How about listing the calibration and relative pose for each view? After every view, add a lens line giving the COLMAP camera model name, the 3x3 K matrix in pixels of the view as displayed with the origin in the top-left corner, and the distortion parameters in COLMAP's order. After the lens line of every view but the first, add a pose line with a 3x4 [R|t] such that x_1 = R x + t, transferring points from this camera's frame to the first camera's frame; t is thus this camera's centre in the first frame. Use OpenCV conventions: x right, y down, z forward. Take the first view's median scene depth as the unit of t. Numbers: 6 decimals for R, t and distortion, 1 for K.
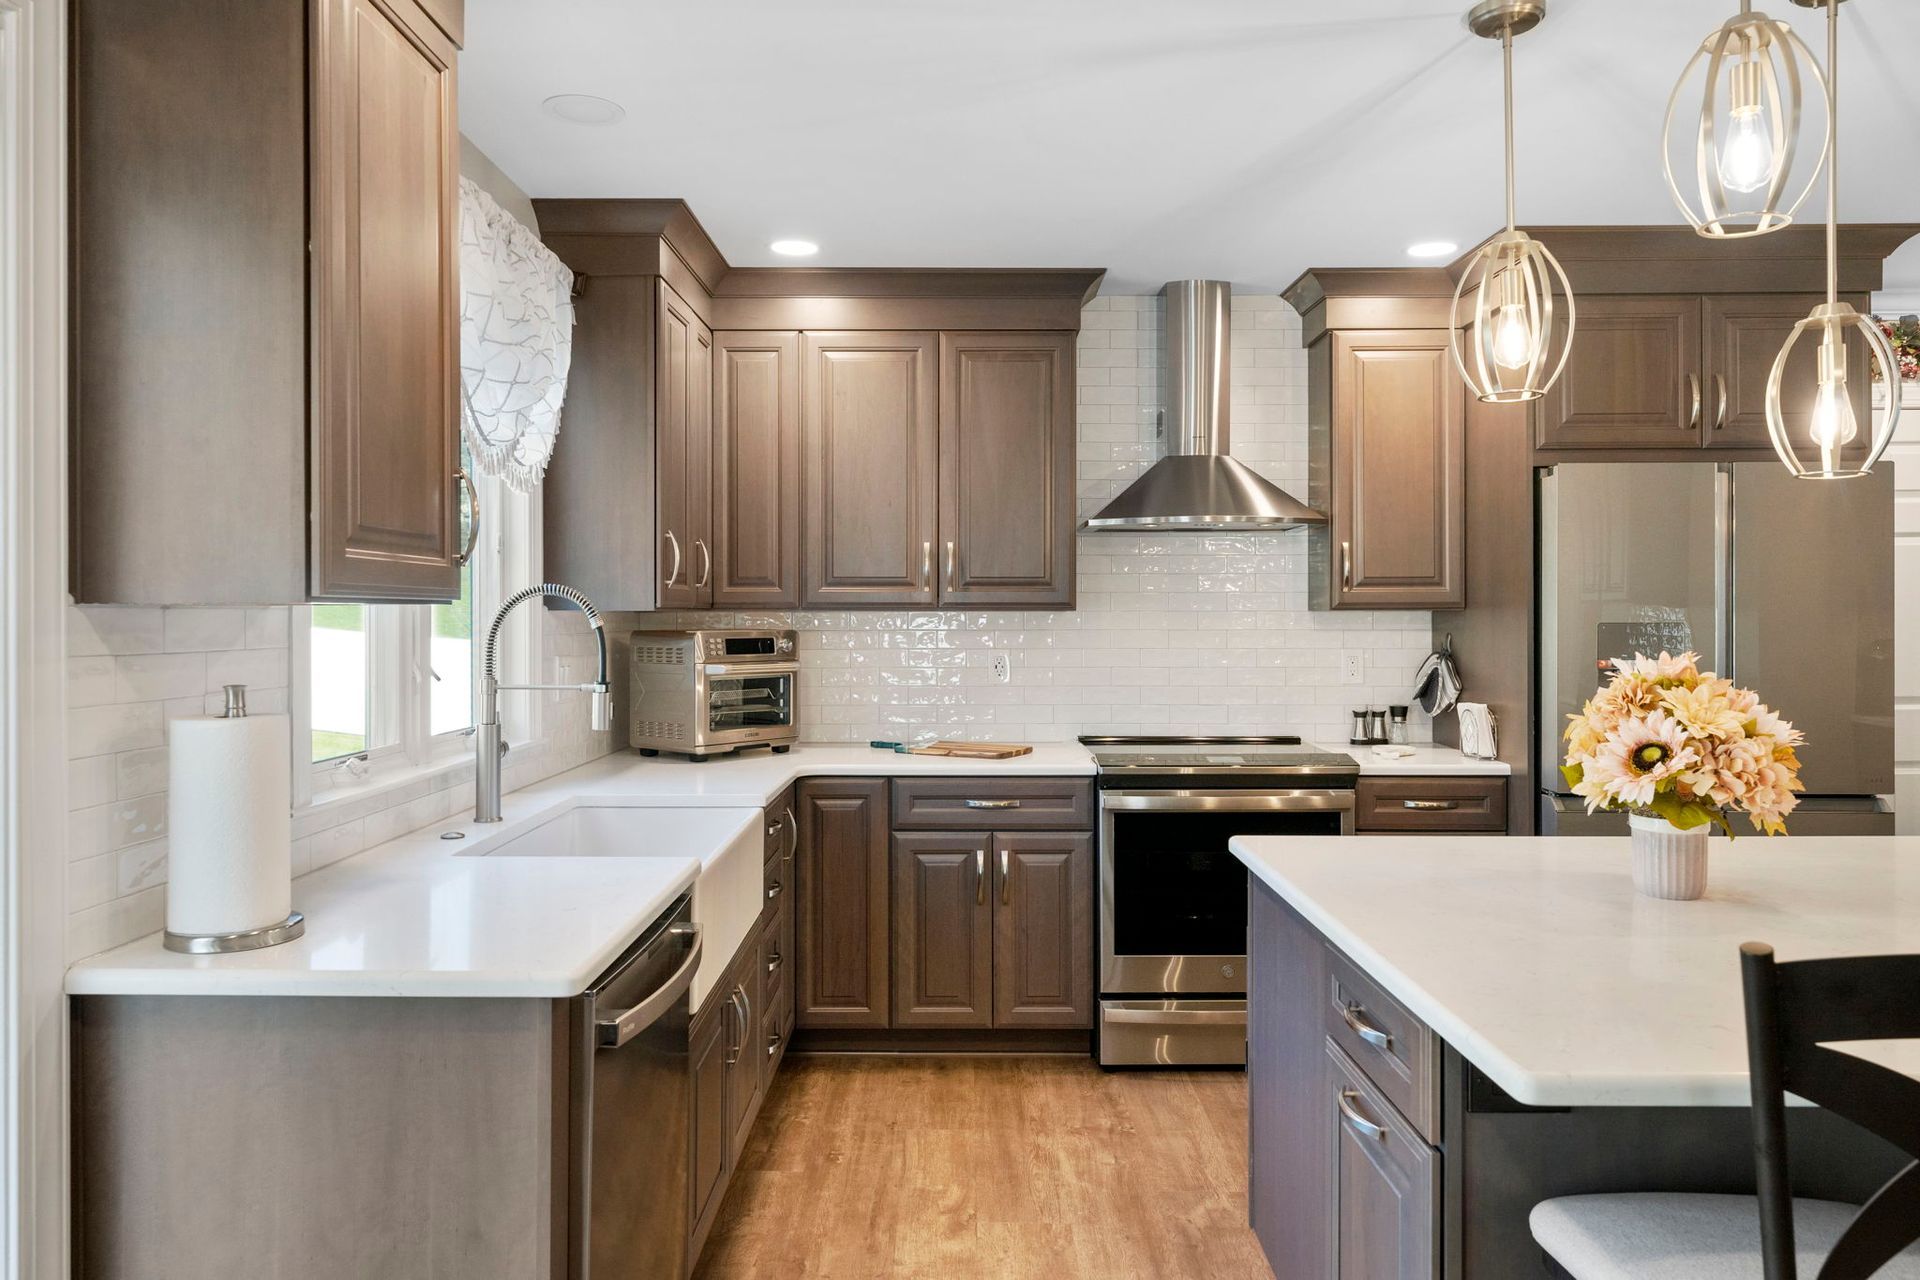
lens RADIAL K [[1280.7, 0, 956.8], [0, 1280.7, 618.1], [0, 0, 1]] dist [0.005228, 0.000993]
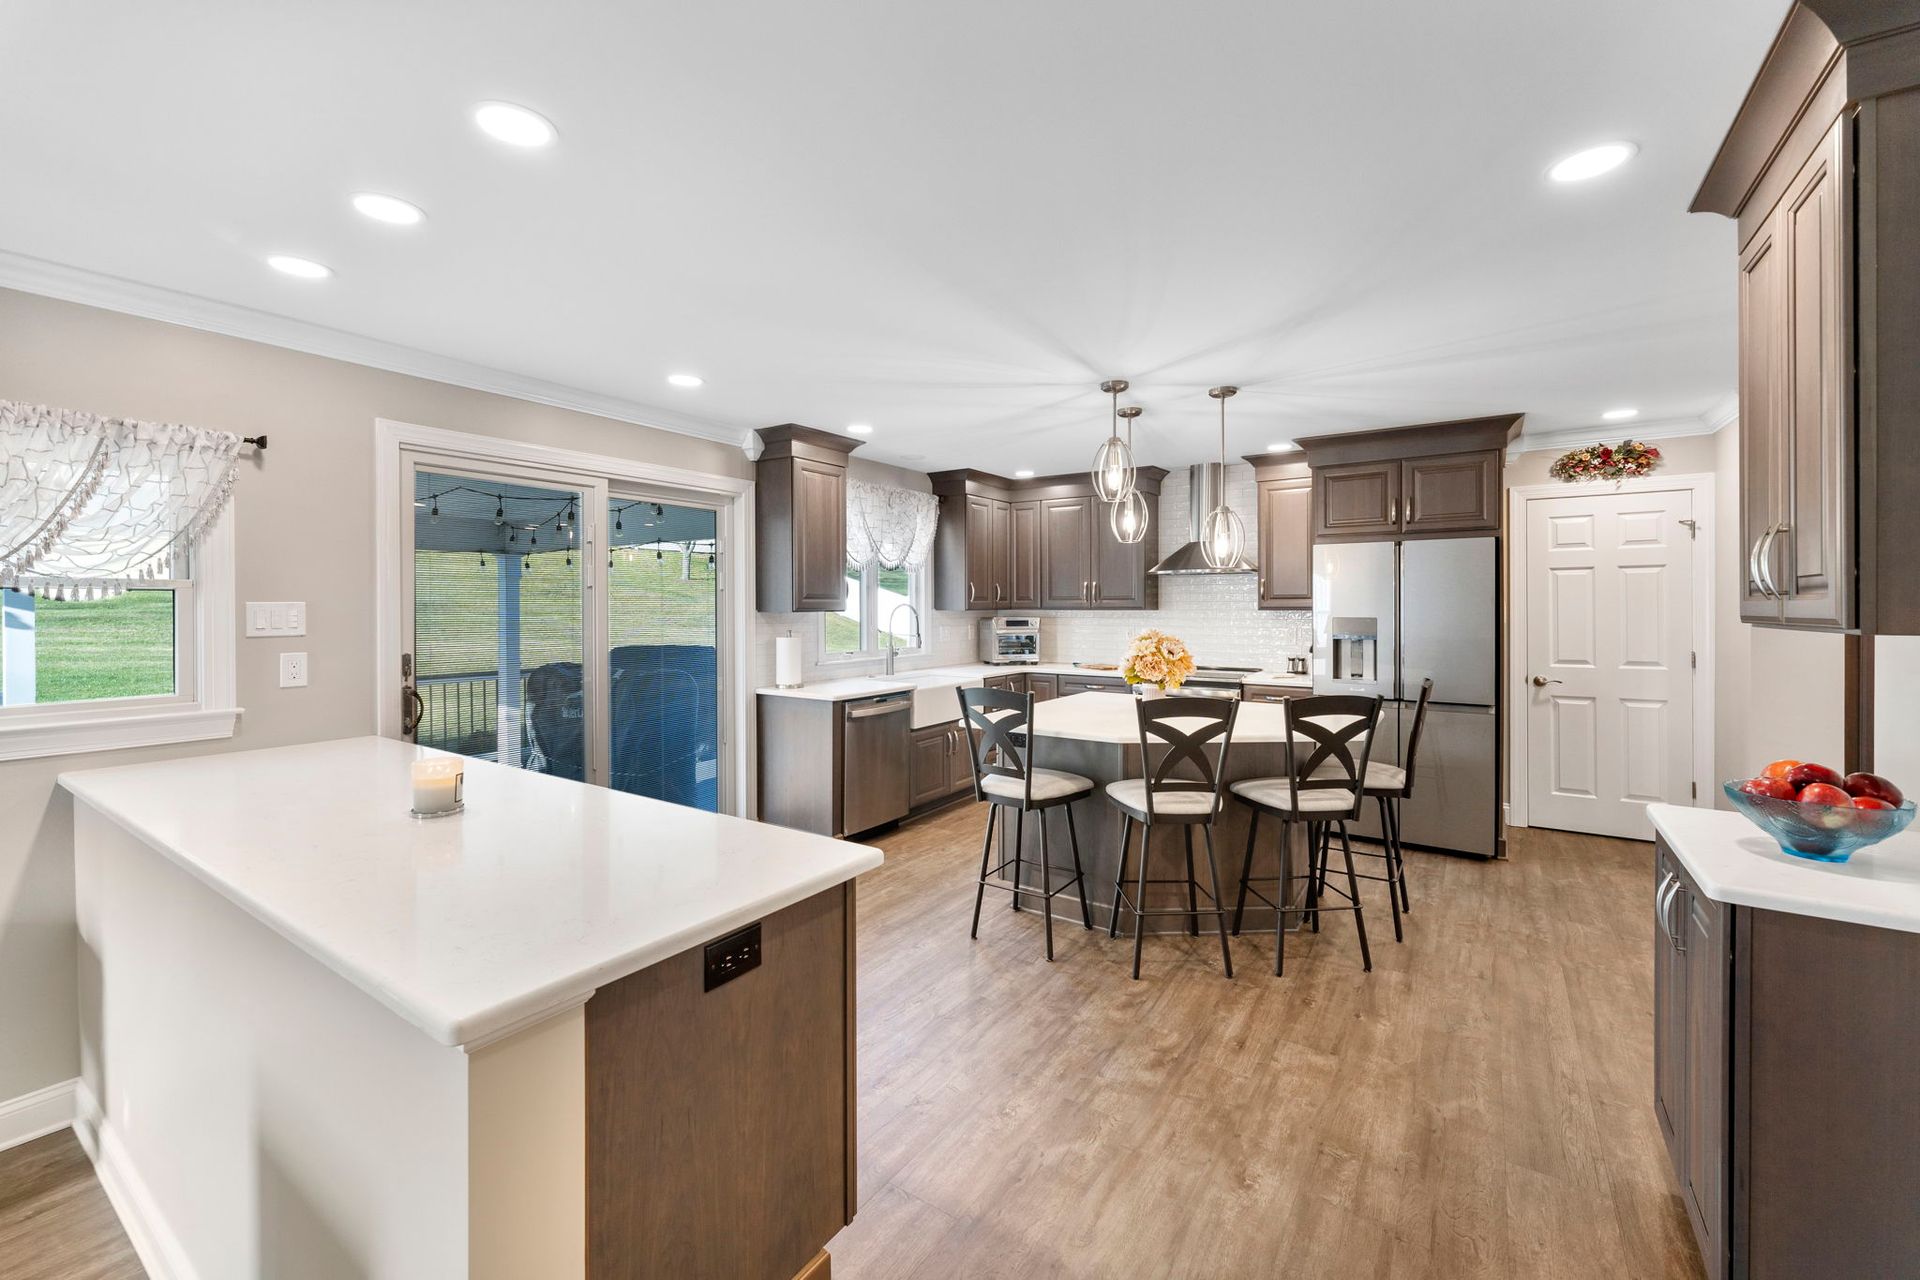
lens RADIAL K [[781.8, 0, 955.5], [0, 781.8, 607.2], [0, 0, 1]] dist [0.001258, 0.000020]
pose [[0.833883, 0.000619, -0.551941, 0.601288], [-0.000264, 1.000000, 0.000722, -0.012225], [0.551942, -0.000457, 0.833883, -0.400405]]
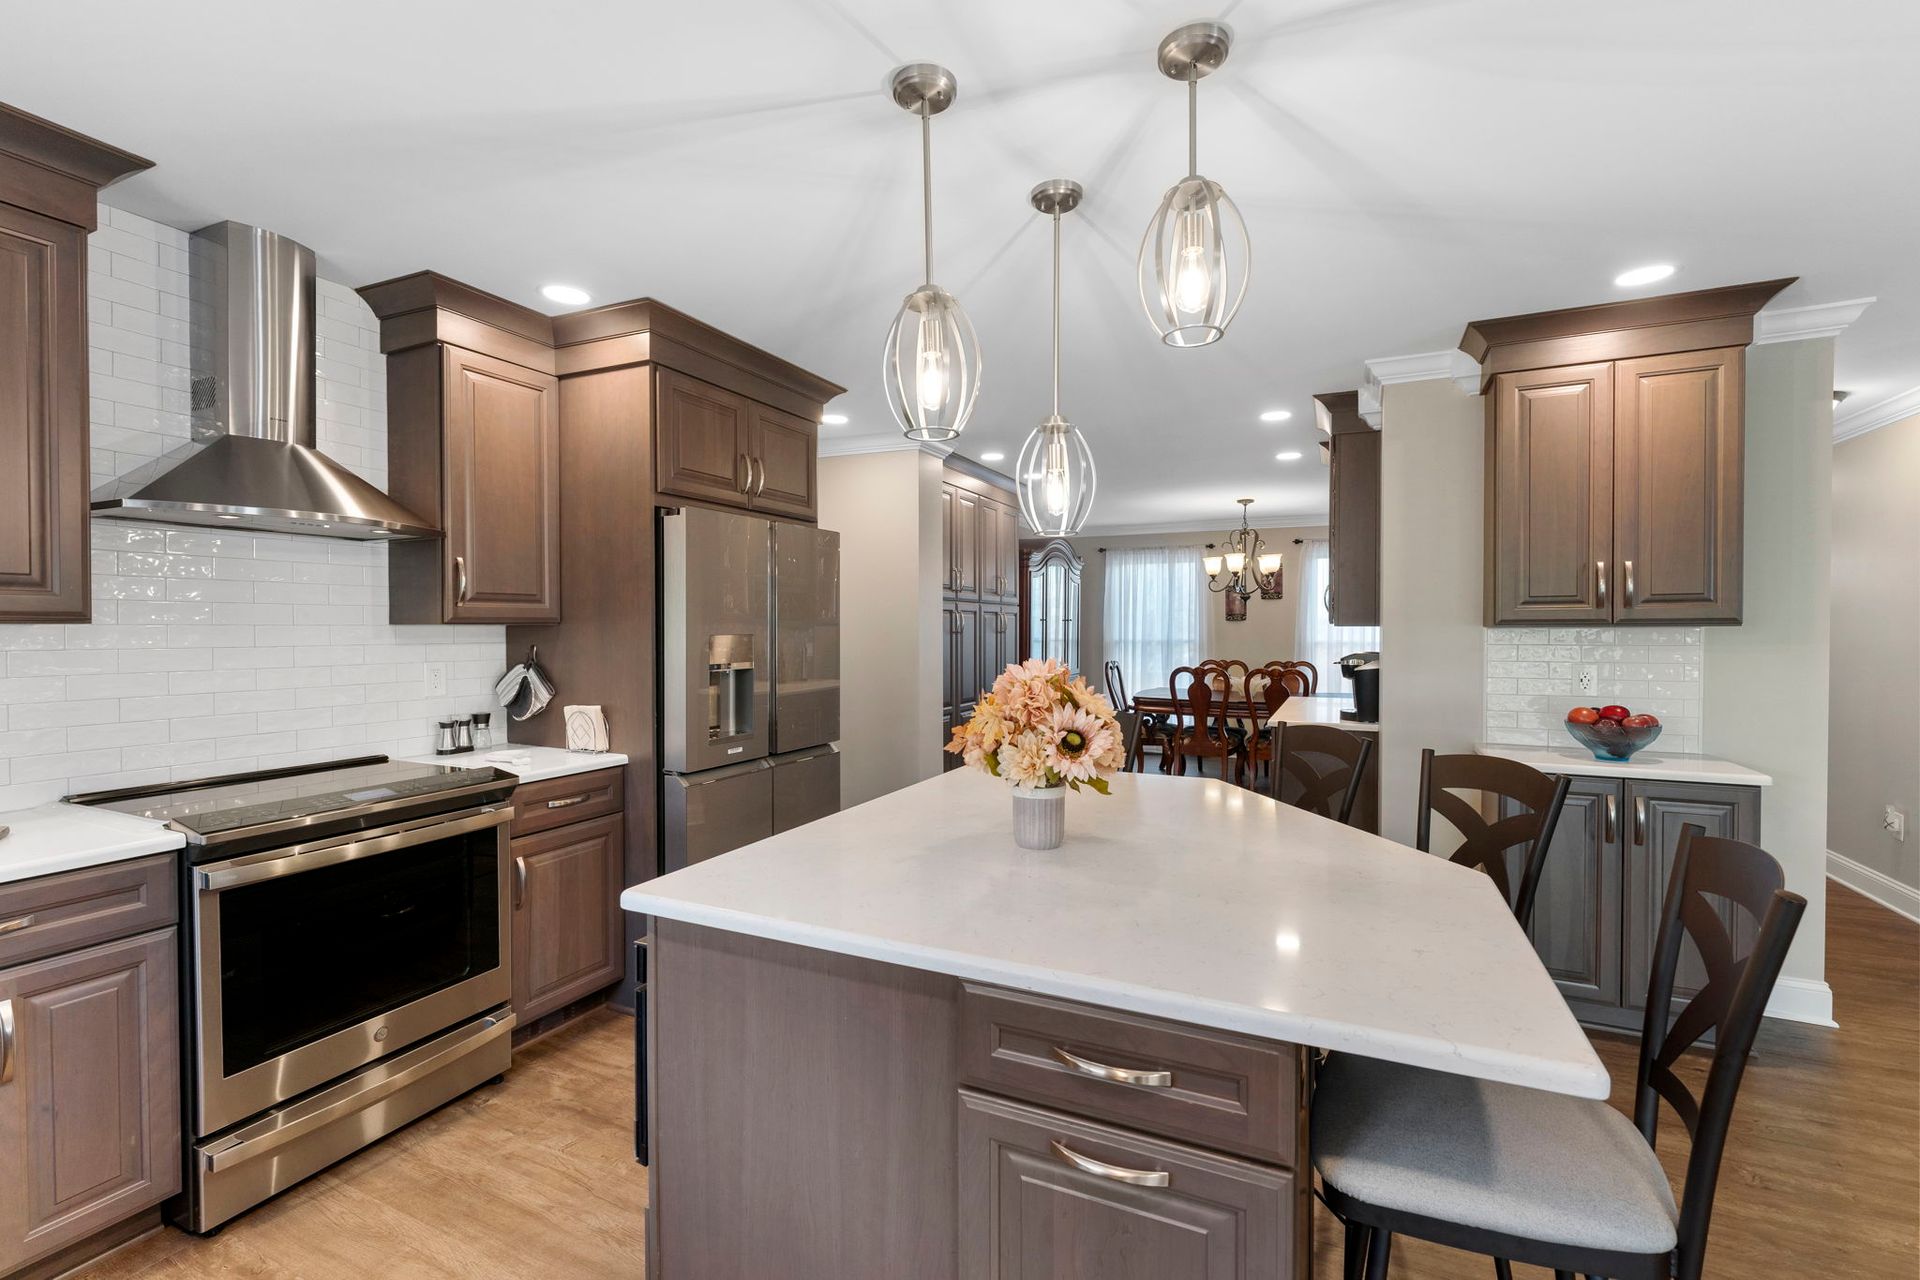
lens RADIAL K [[820.9, 0, 953.1], [0, 820.9, 641.0], [0, 0, 1]] dist [-0.002462, -0.000391]
pose [[0.424266, -0.014532, 0.905421, -0.118094], [0.002825, 0.999888, 0.014725, -0.001521], [-0.905533, -0.003690, 0.424260, 0.372717]]
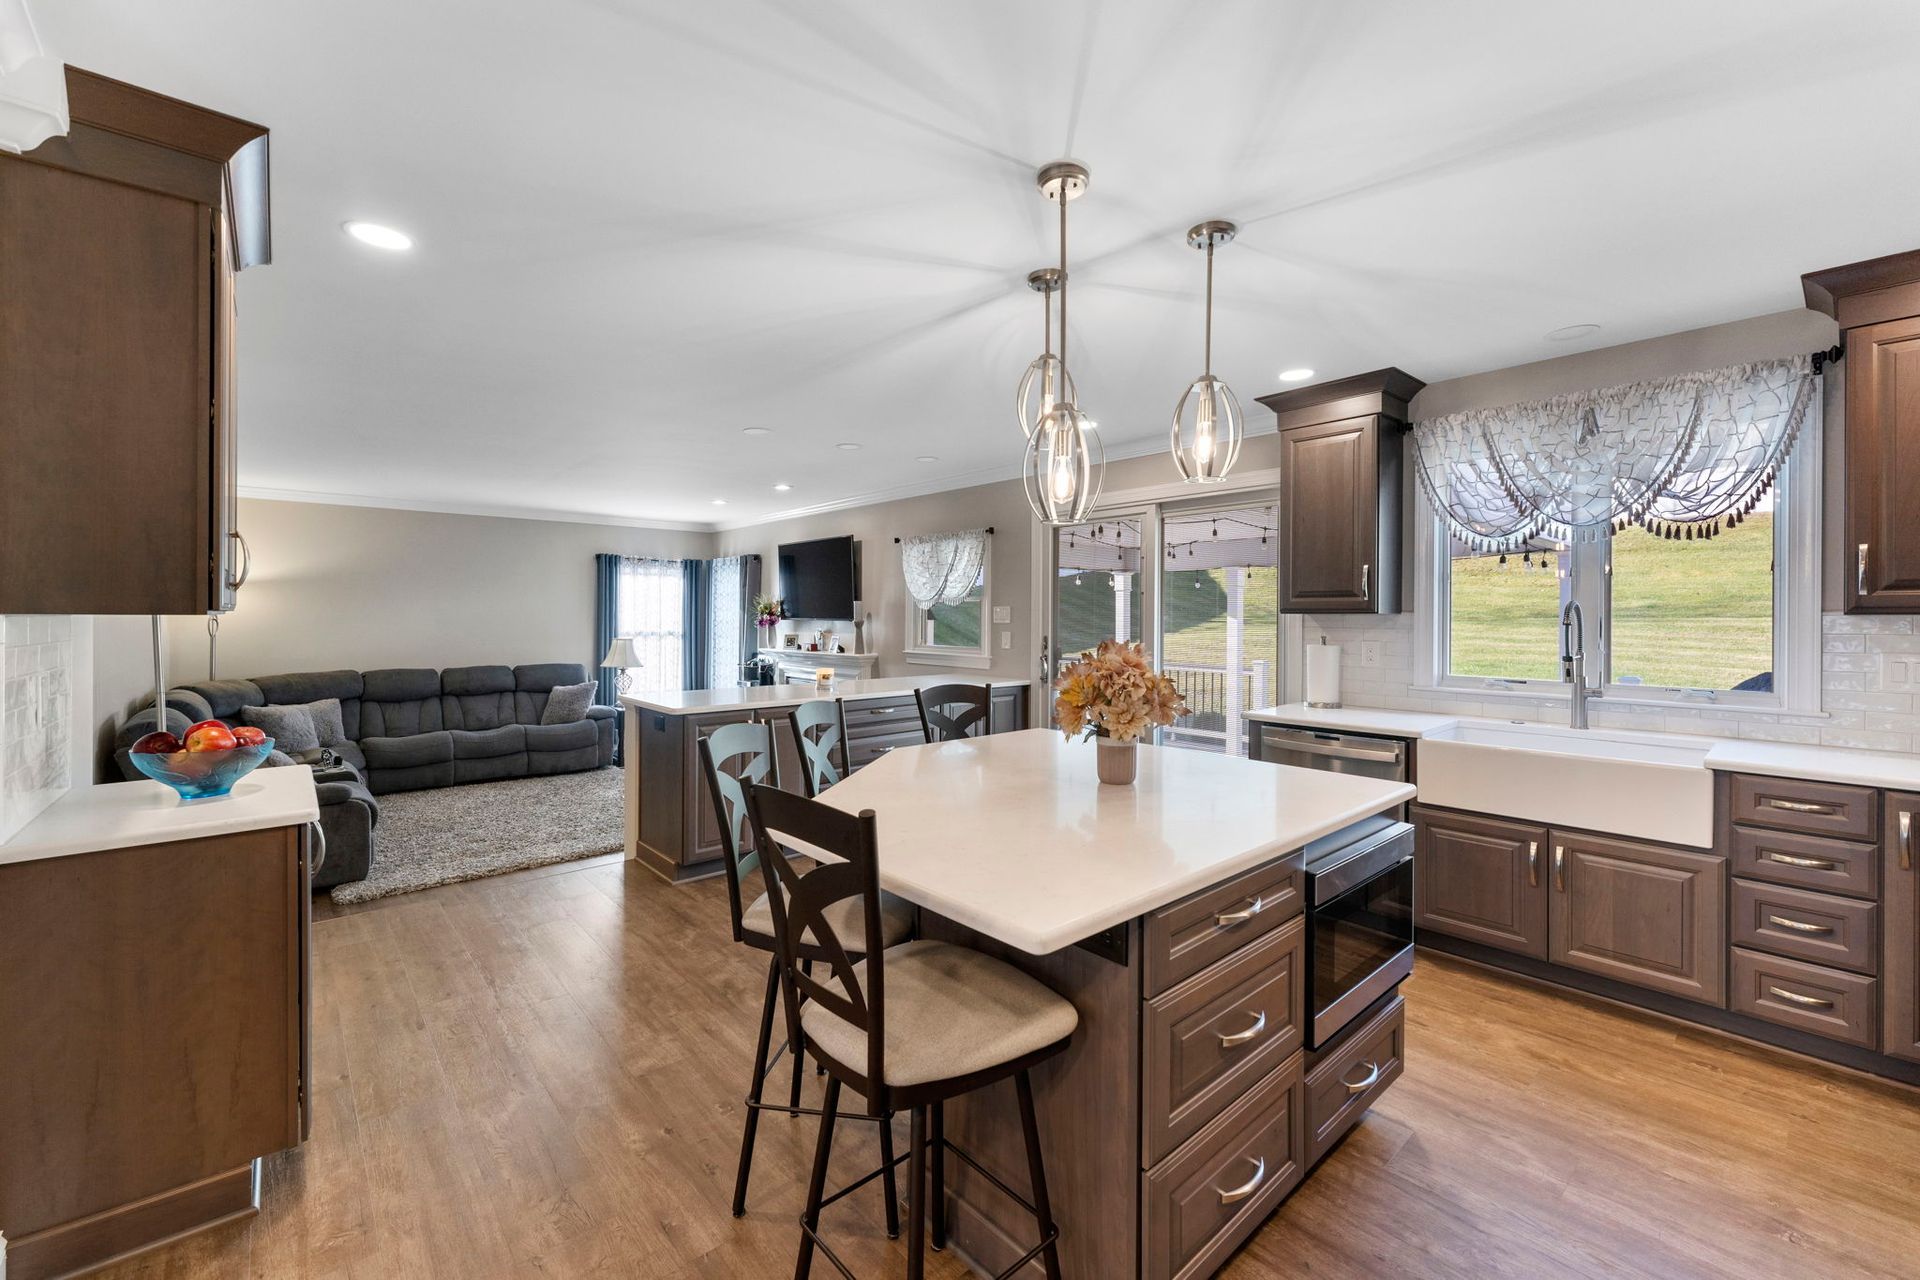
lens RADIAL K [[776.4, 0, 953.7], [0, 776.4, 618.7], [0, 0, 1]] dist [0.000544, -0.000064]
pose [[-0.745964, 0.001485, -0.665984, 0.716696], [-0.004286, 0.999966, 0.007031, -0.003192], [0.665972, 0.008099, -0.745933, 0.830929]]
